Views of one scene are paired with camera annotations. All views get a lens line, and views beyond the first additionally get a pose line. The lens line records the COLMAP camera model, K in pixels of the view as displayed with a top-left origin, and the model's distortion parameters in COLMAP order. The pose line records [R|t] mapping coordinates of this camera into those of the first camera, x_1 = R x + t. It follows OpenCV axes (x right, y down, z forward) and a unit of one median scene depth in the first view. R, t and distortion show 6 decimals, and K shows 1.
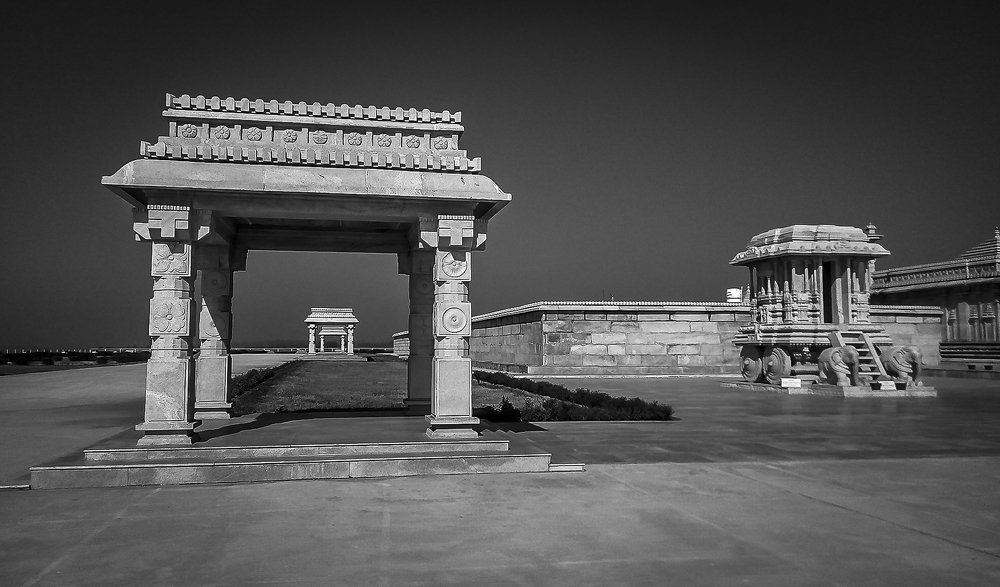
lens RADIAL K [[751.6, 0, 500.0], [0, 751.6, 293.5], [0, 0, 1]] dist [0.037490, -0.004565]
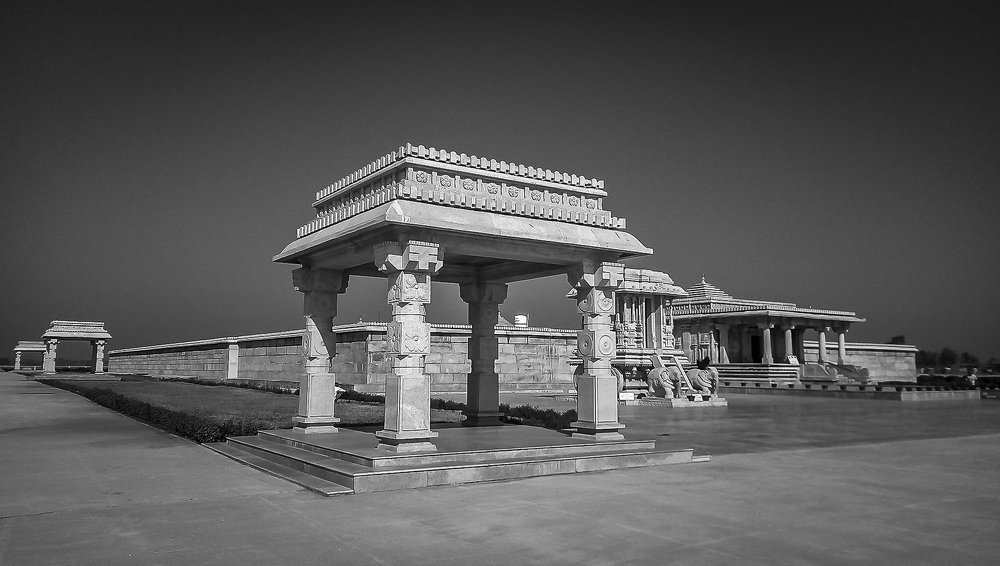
lens RADIAL K [[728.4, 0, 500.0], [0, 728.4, 283.0], [0, 0, 1]] dist [0.064012, -0.002583]
pose [[0.921425, 0.049956, 0.385331, -0.275674], [-0.033812, 0.998248, -0.048564, -0.001361], [-0.387082, 0.031720, 0.921500, -0.024434]]
